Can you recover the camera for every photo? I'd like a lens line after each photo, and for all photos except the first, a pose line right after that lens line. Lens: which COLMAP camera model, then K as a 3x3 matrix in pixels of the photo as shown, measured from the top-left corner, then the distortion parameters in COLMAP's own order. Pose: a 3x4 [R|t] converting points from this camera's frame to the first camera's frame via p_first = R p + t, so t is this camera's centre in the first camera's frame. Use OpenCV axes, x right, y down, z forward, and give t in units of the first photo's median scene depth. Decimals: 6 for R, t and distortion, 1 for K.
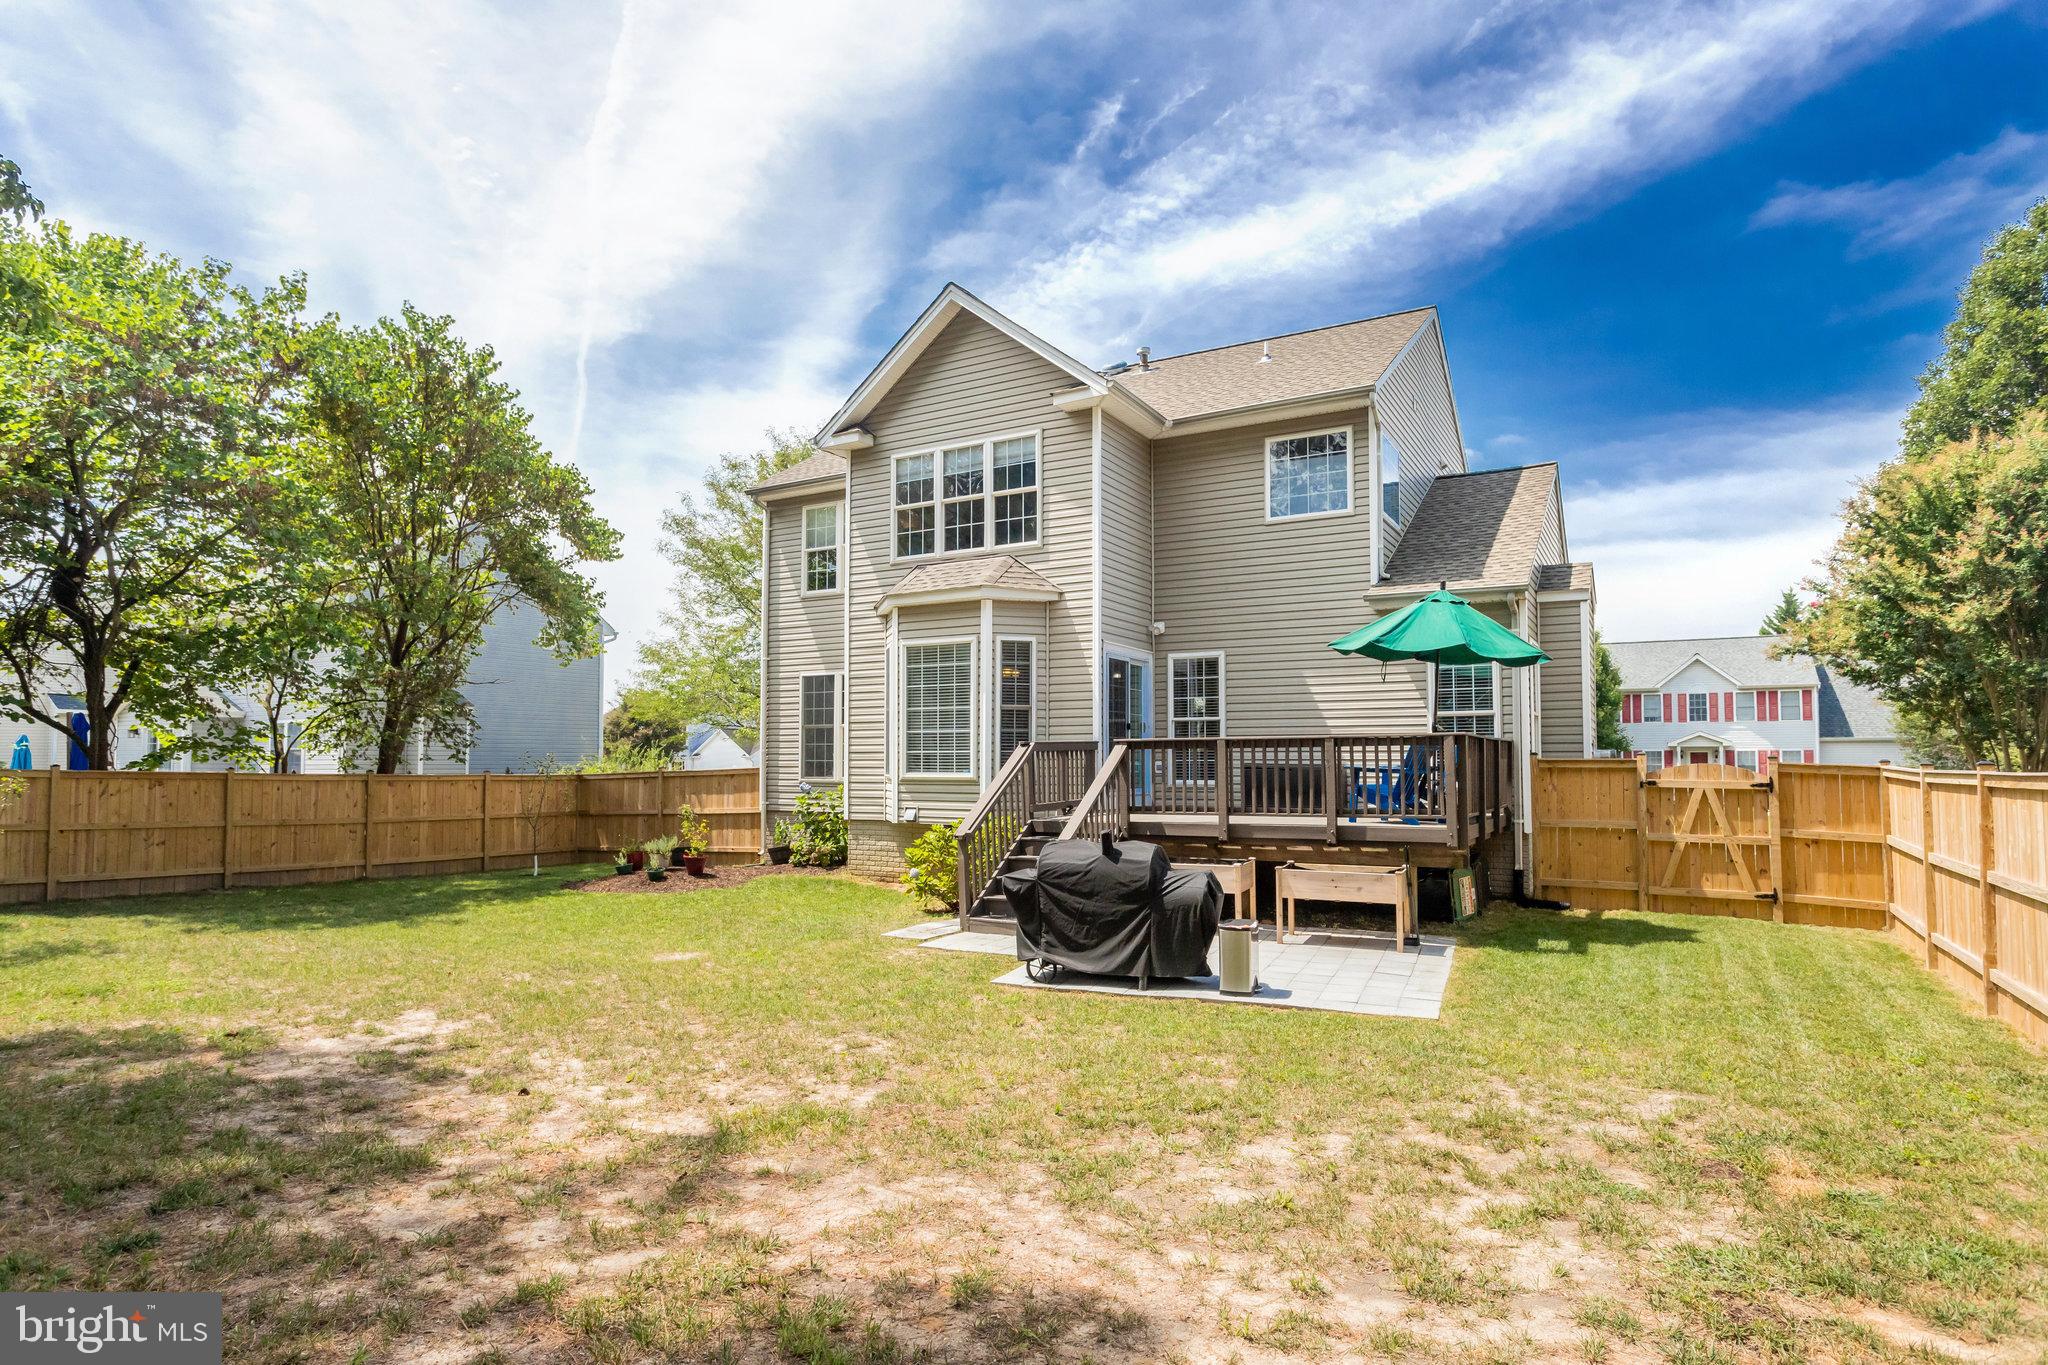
lens RADIAL K [[1170.5, 0, 980.8], [0, 1170.5, 682.7], [0, 0, 1]] dist [0.001240, 0.000612]
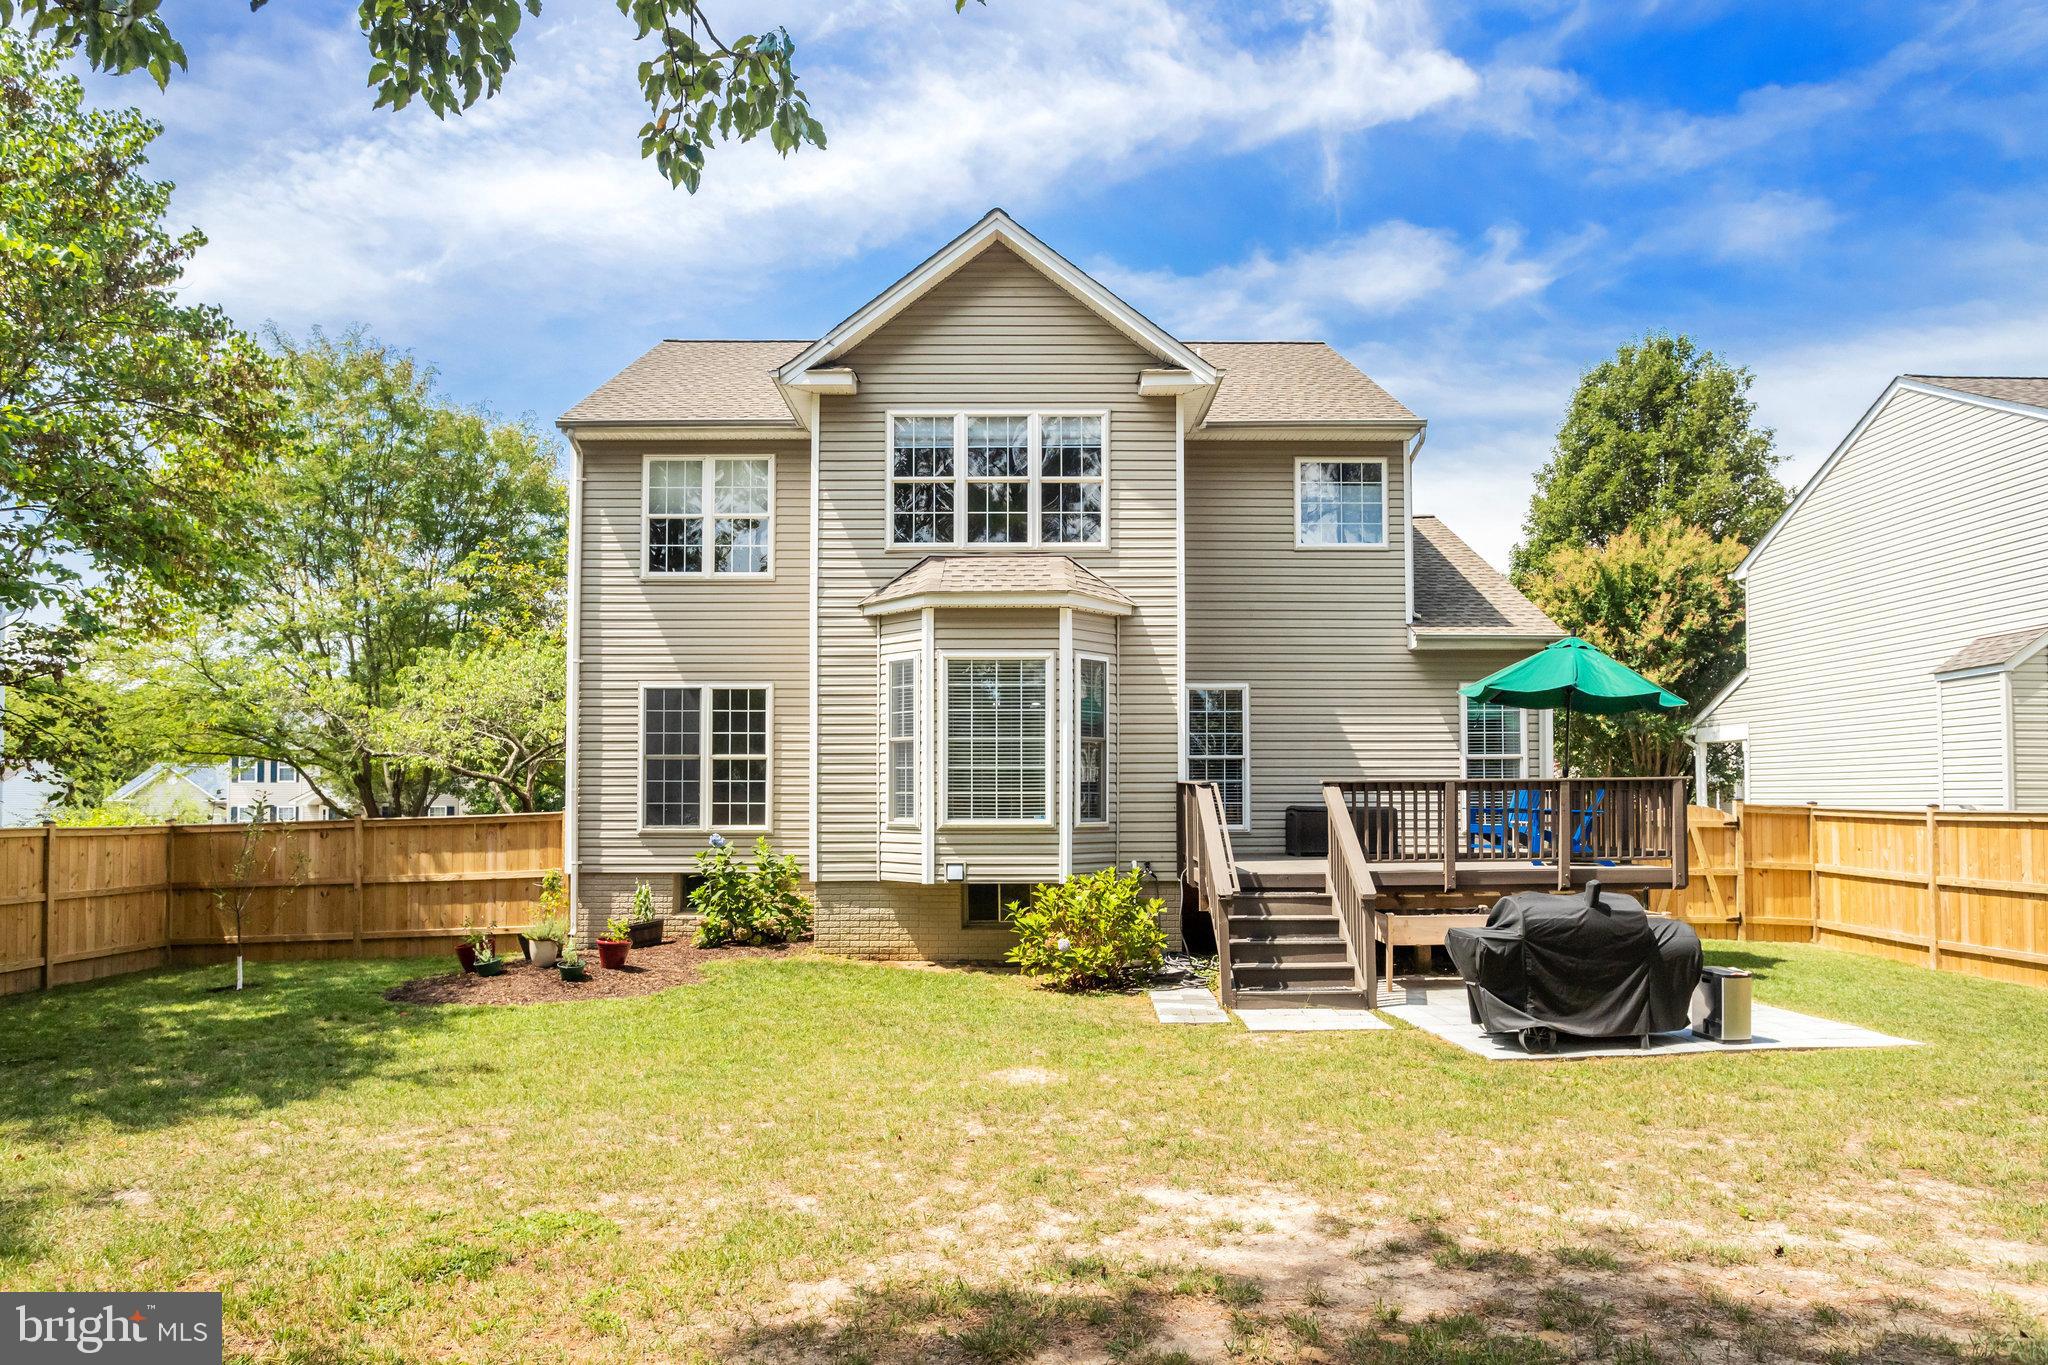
lens RADIAL K [[1332.8, 0, 1005.0], [0, 1332.8, 734.1], [0, 0, 1]] dist [-0.008118, 0.005302]
pose [[0.842637, 0.025484, 0.537878, -0.513926], [-0.034840, 0.999367, 0.007230, 0.011702], [-0.537353, -0.024832, 0.842992, 0.224688]]
